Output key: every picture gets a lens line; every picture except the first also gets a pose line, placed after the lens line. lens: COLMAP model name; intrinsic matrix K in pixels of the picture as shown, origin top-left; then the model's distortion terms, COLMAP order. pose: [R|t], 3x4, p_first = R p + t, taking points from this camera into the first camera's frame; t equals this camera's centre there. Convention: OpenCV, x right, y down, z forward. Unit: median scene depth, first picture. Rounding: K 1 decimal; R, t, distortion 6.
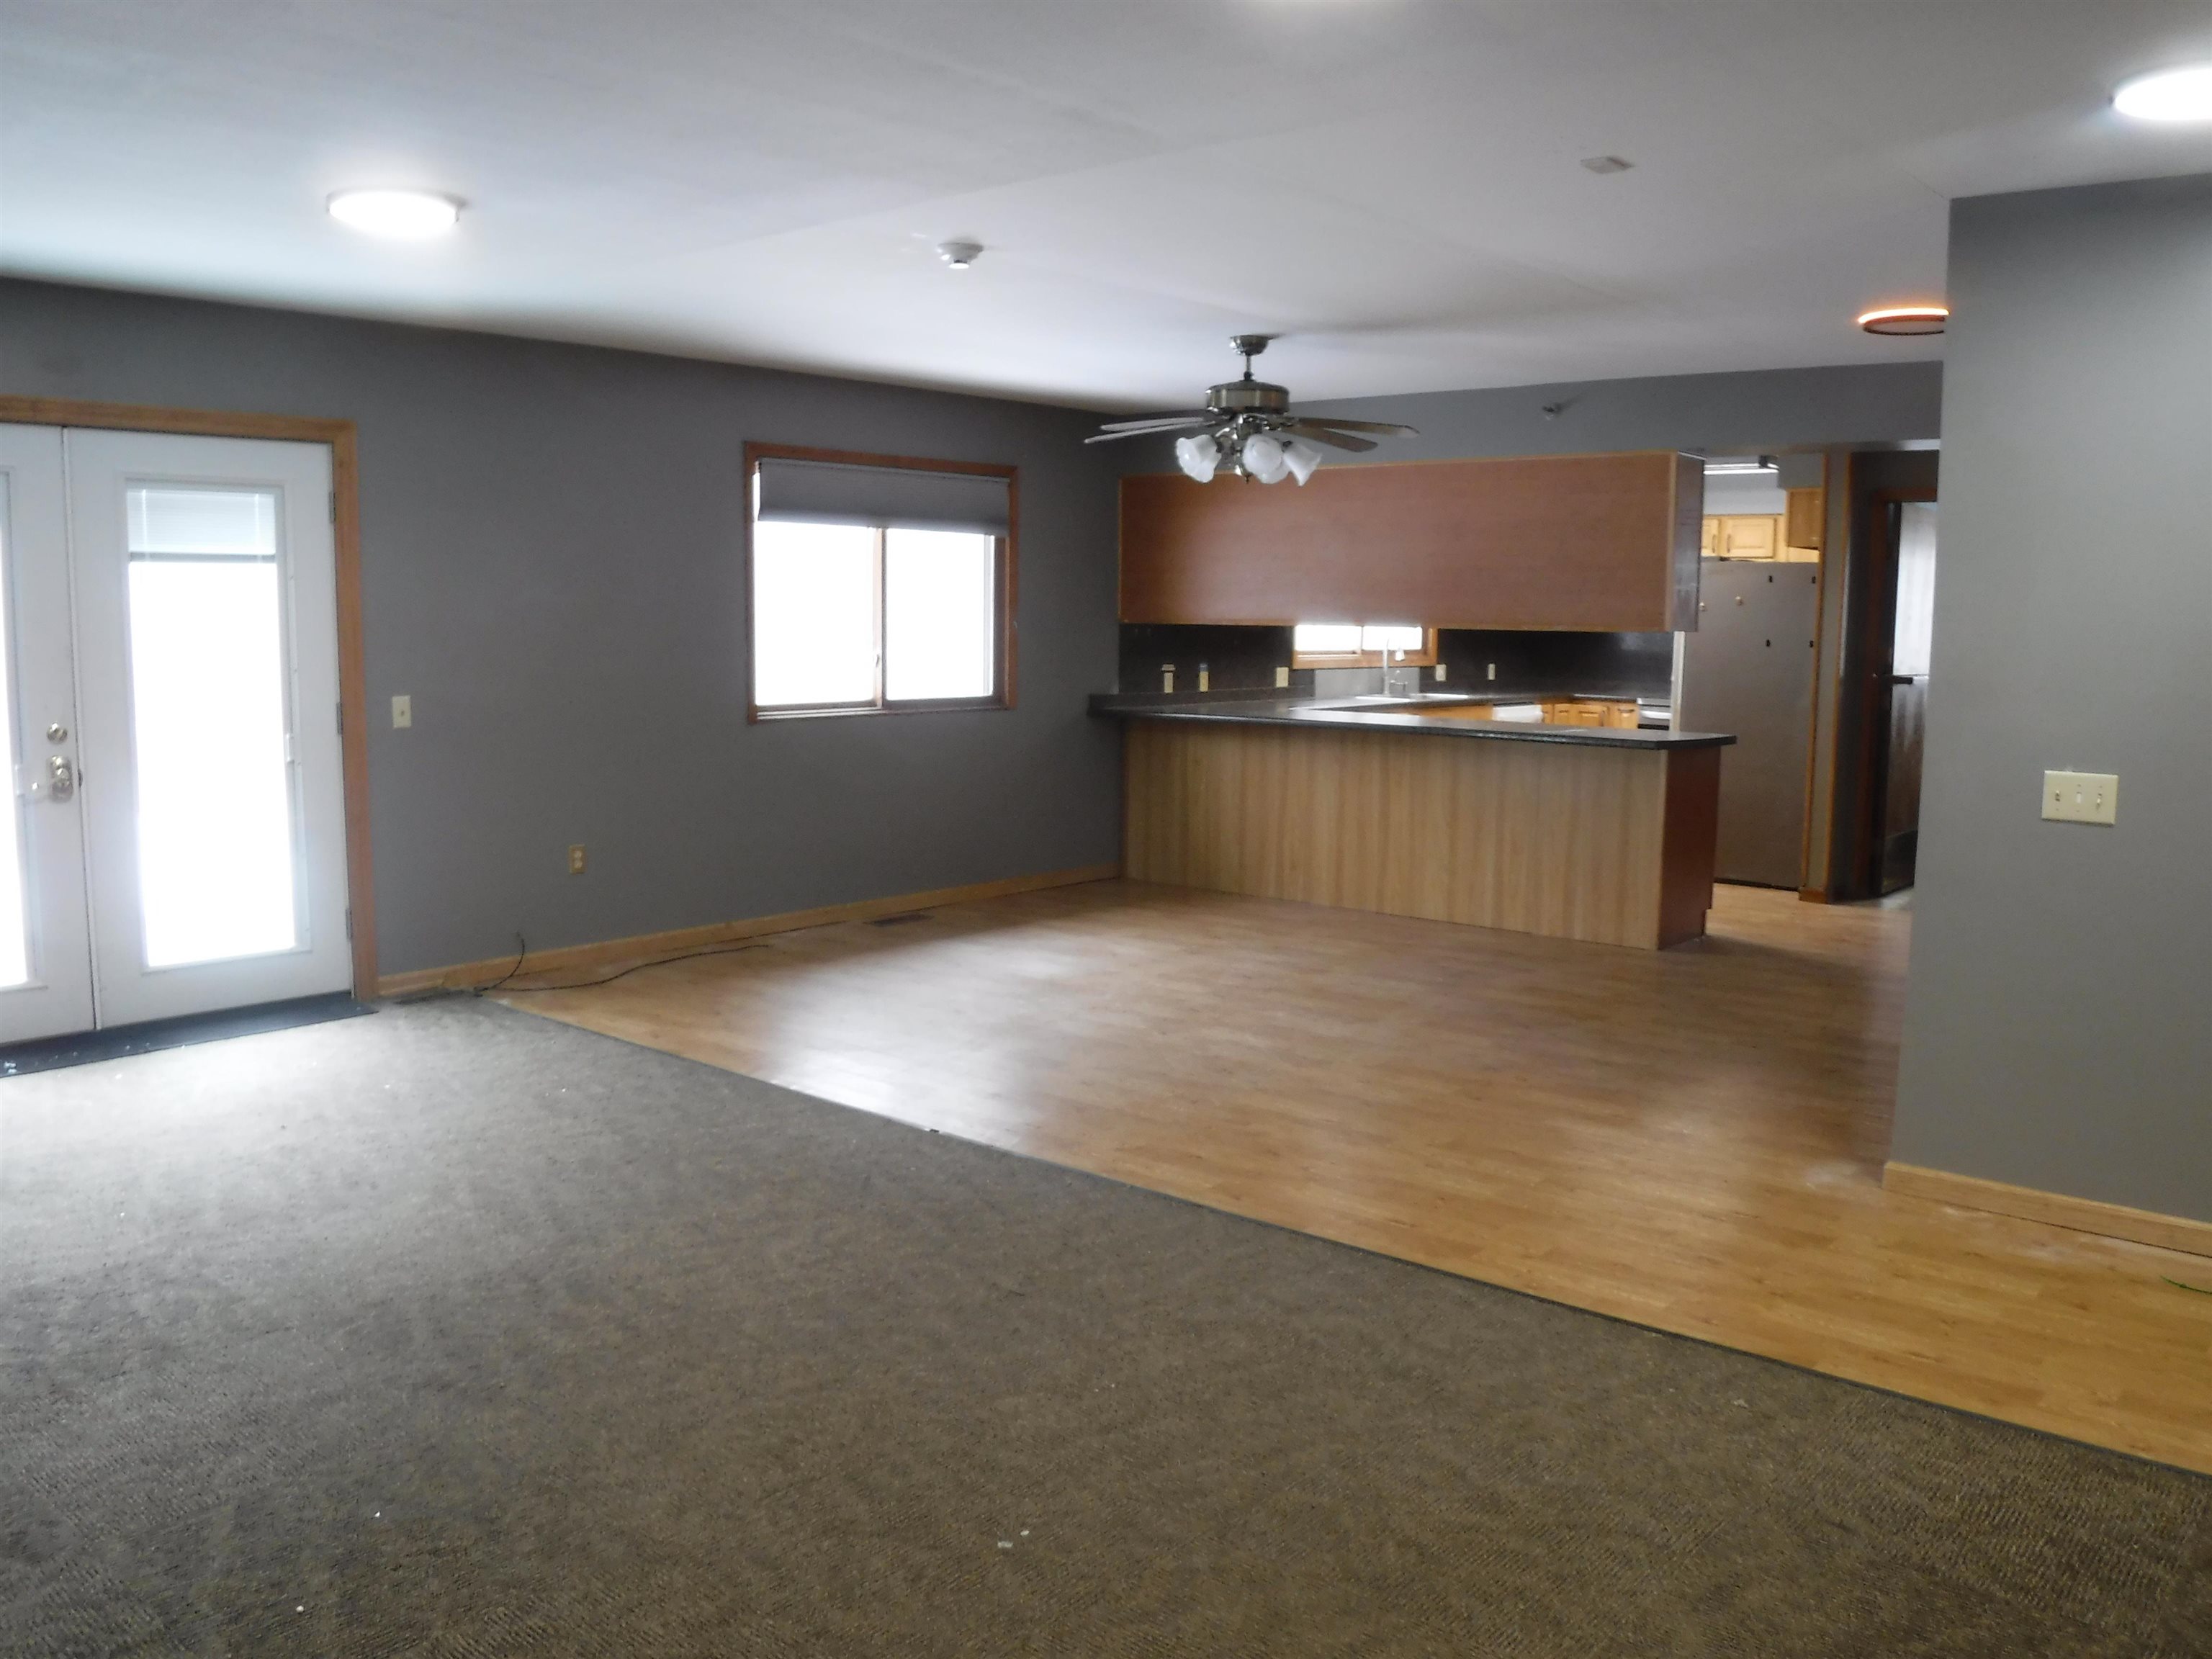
lens RADIAL K [[1767.7, 0, 1116.9], [0, 1767.7, 834.5], [0, 0, 1]] dist [-0.085544, 0.003205]
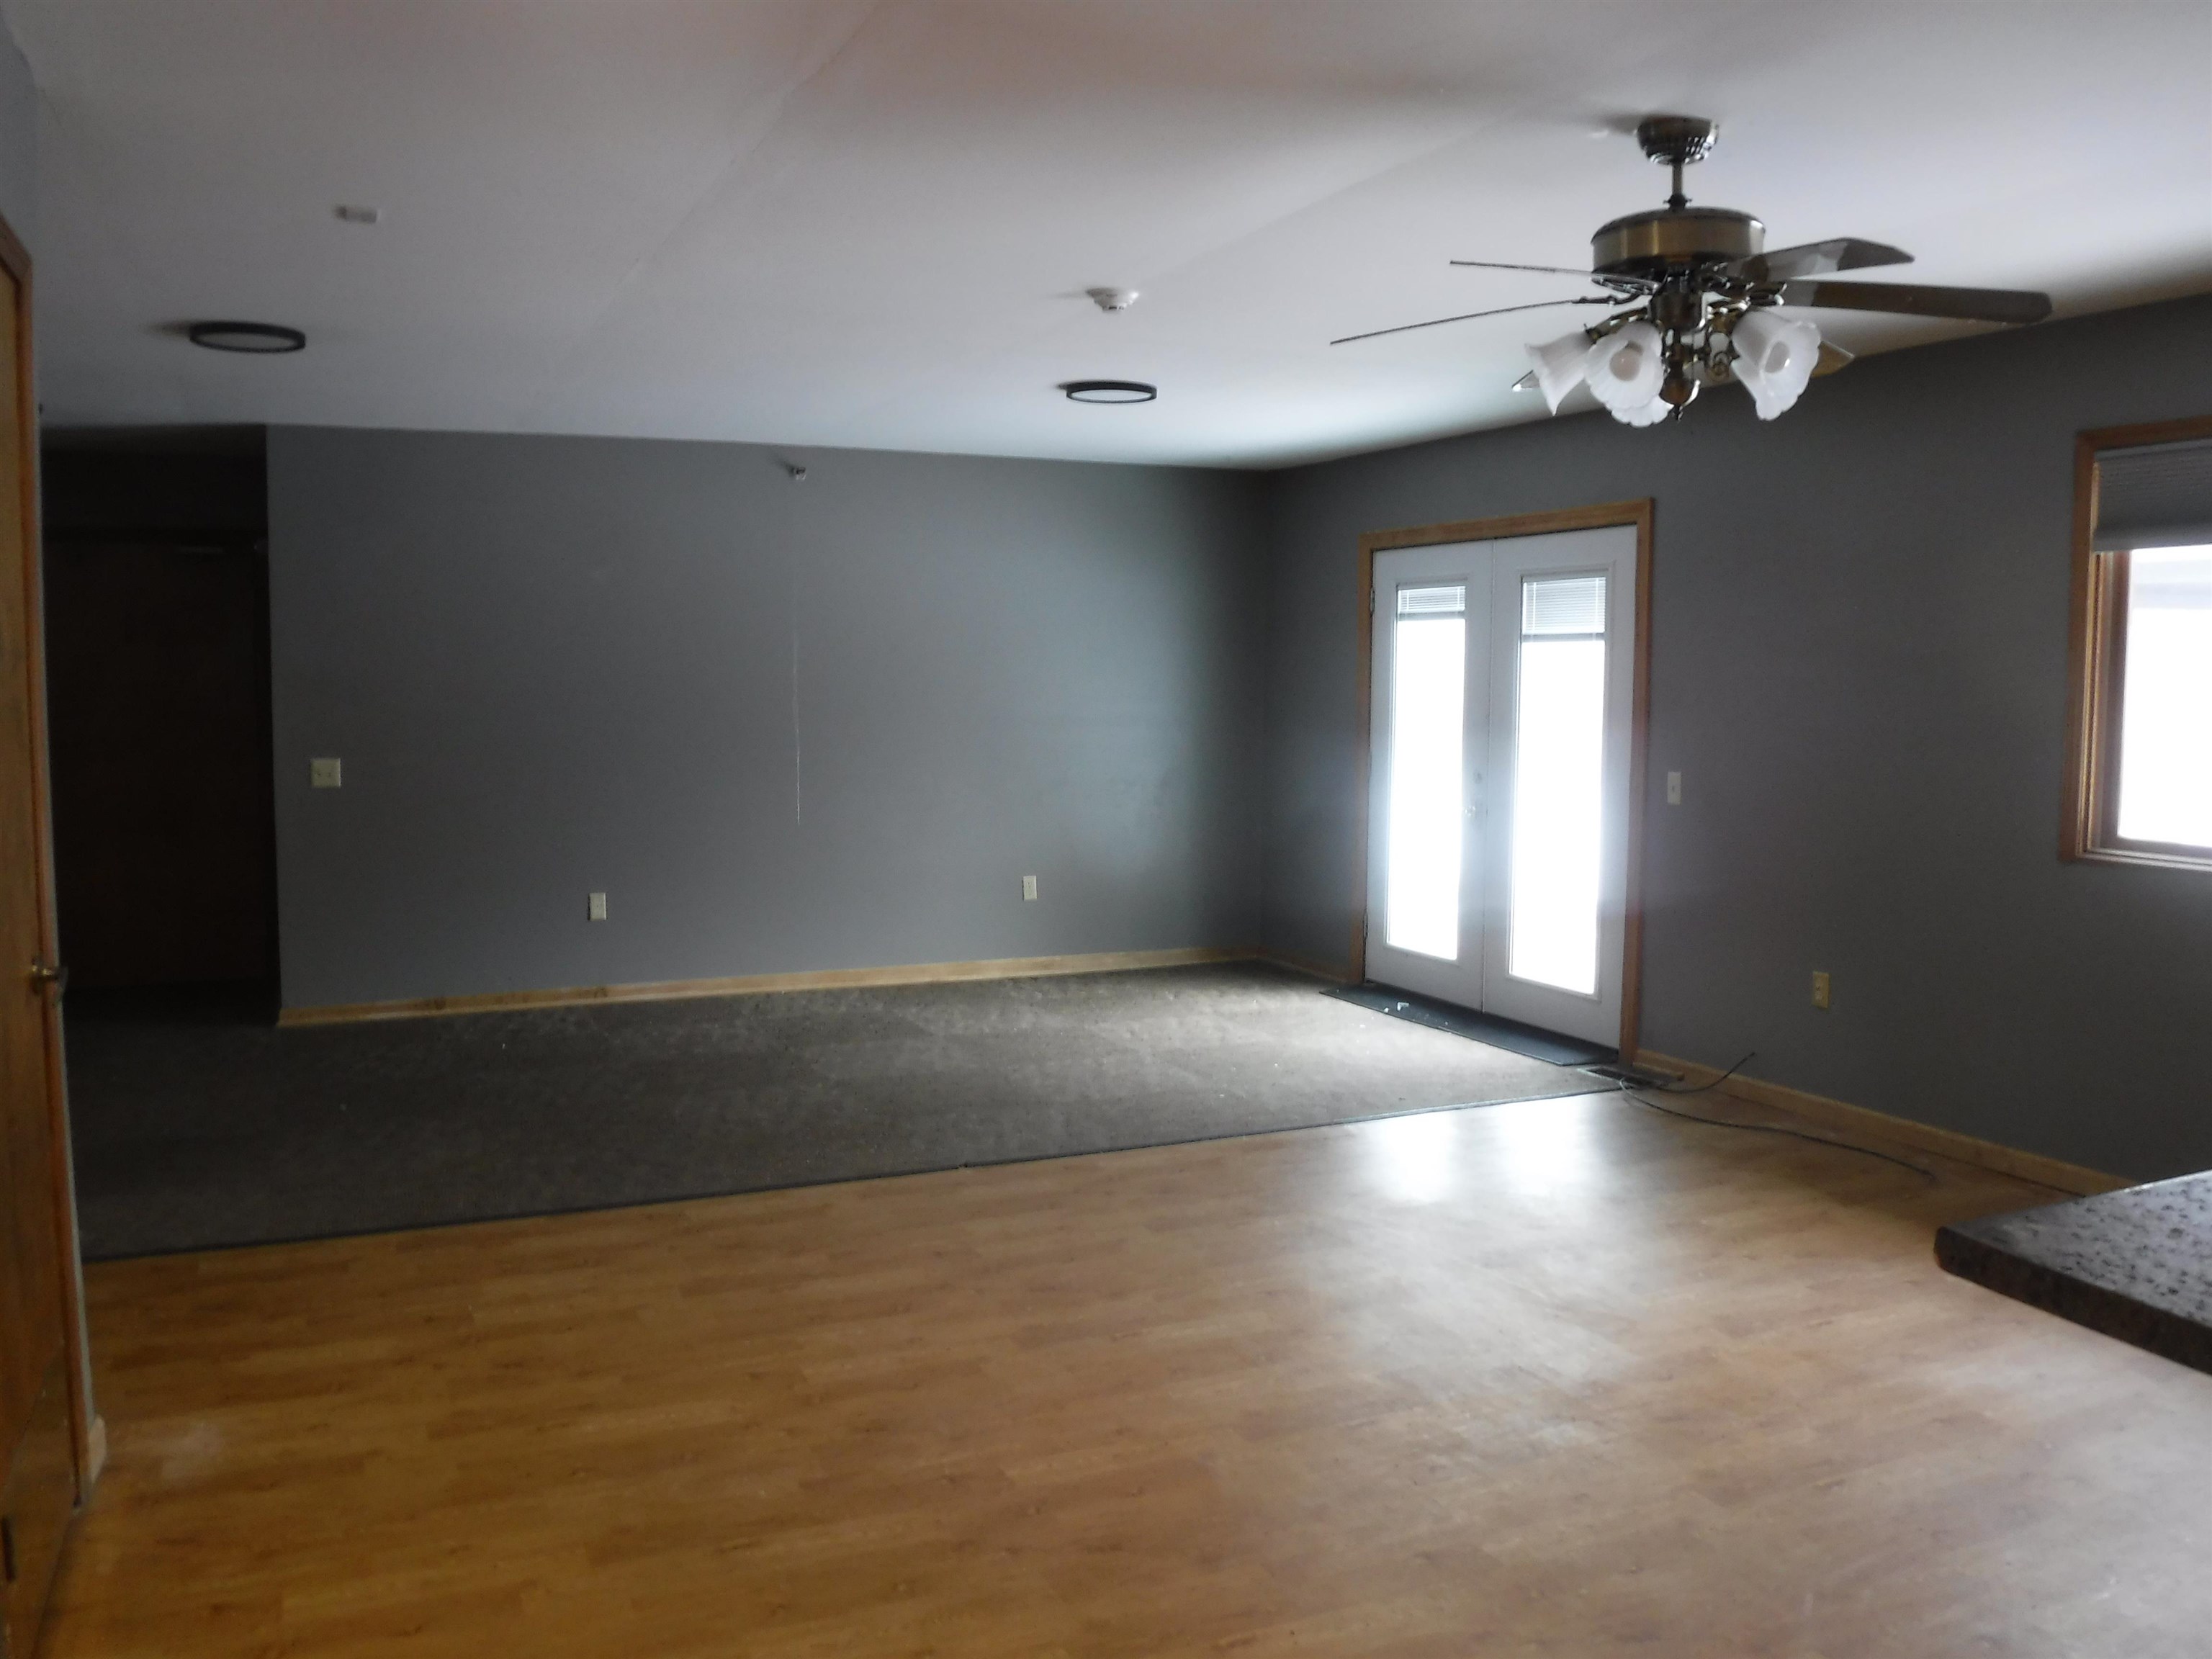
lens RADIAL K [[1767.7, 0, 1116.9], [0, 1767.7, 834.5], [0, 0, 1]] dist [-0.085544, 0.003205]
pose [[-0.411410, 0.066879, -0.908994, 0.611143], [-0.124737, 0.983789, 0.128838, -0.131971], [0.902875, 0.166390, -0.396398, 1.108848]]
